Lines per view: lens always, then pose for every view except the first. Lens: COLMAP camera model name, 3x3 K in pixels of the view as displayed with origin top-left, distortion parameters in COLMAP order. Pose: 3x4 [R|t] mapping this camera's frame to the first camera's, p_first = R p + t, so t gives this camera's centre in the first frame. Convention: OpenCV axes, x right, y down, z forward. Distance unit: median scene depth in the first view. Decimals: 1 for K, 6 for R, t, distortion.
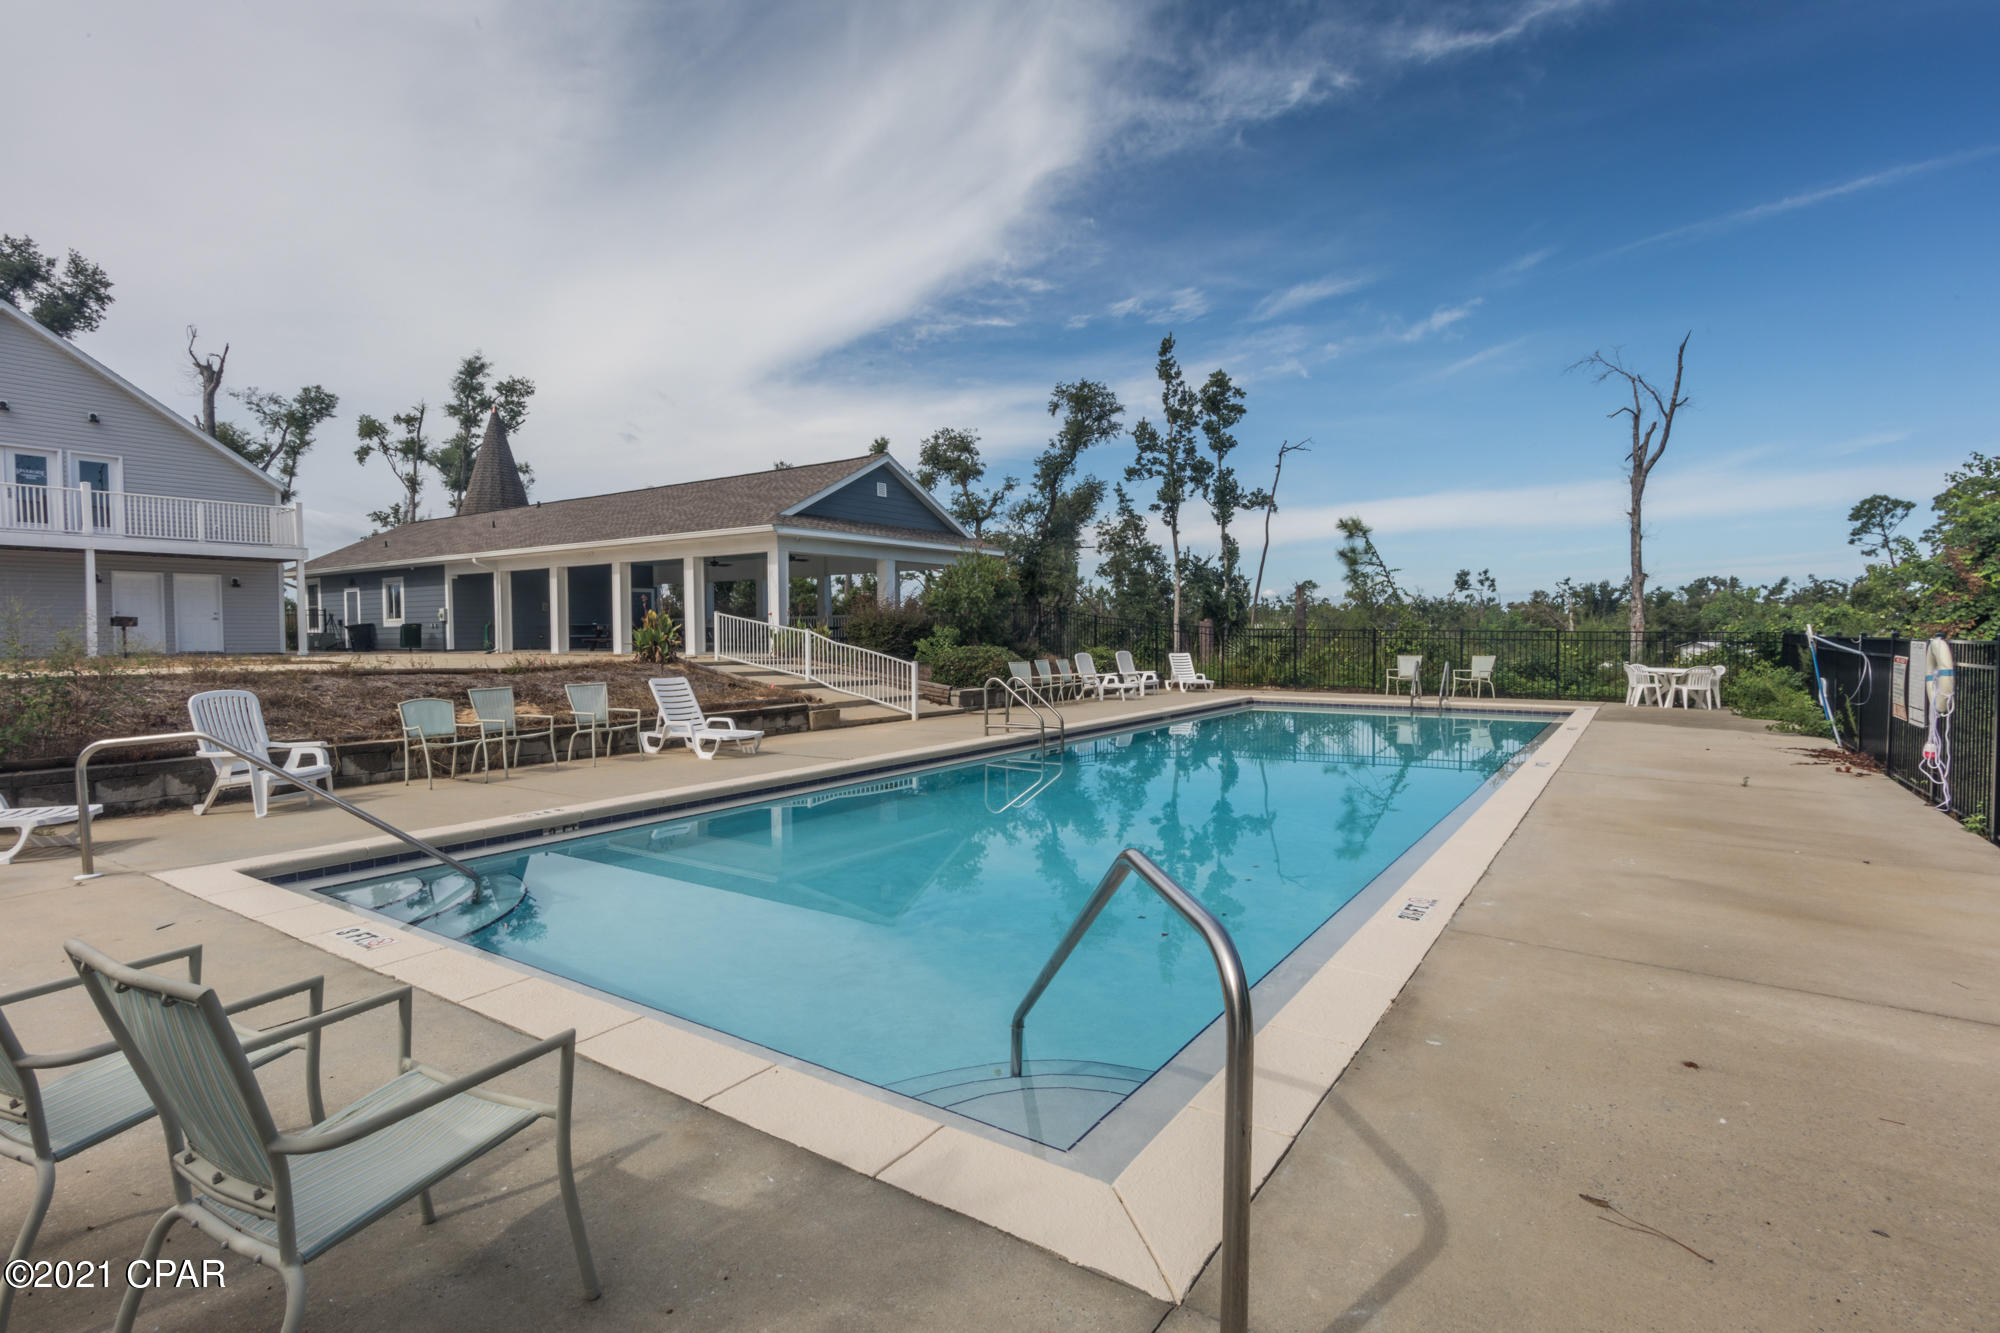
lens RADIAL K [[952.4, 0, 1015.7], [0, 952.4, 668.9], [0, 0, 1]] dist [0.004988, -0.000165]
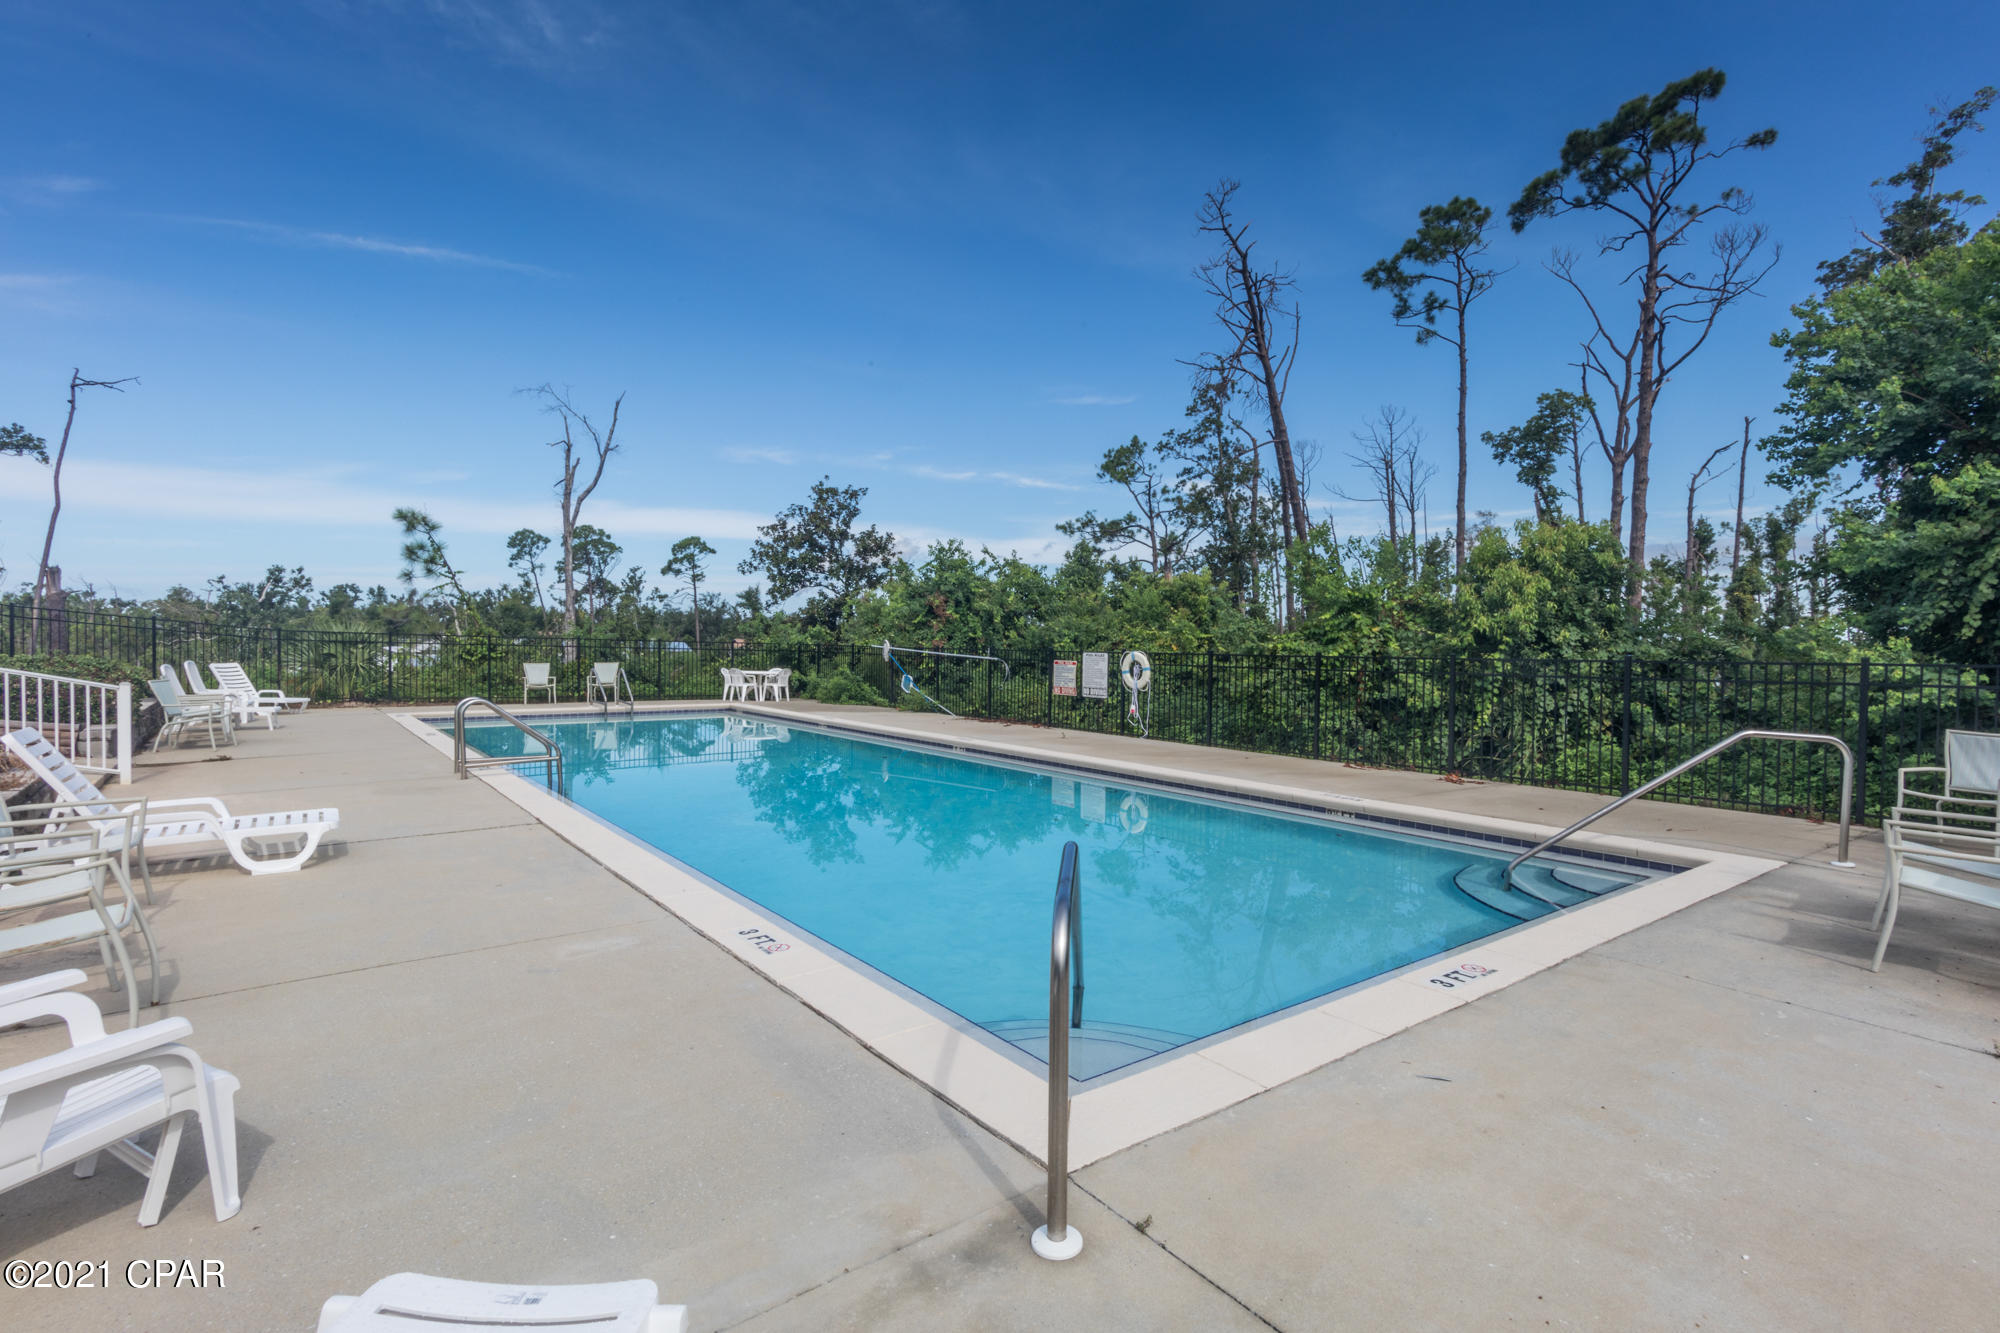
lens RADIAL K [[952.4, 0, 985.8], [0, 952.4, 658.9], [0, 0, 1]] dist [0.004988, -0.000165]
pose [[0.326045, -0.006993, 0.945328, -0.273643], [0.021894, 0.999760, -0.000156, -0.006026], [-0.945101, 0.020748, 0.326120, 0.180320]]
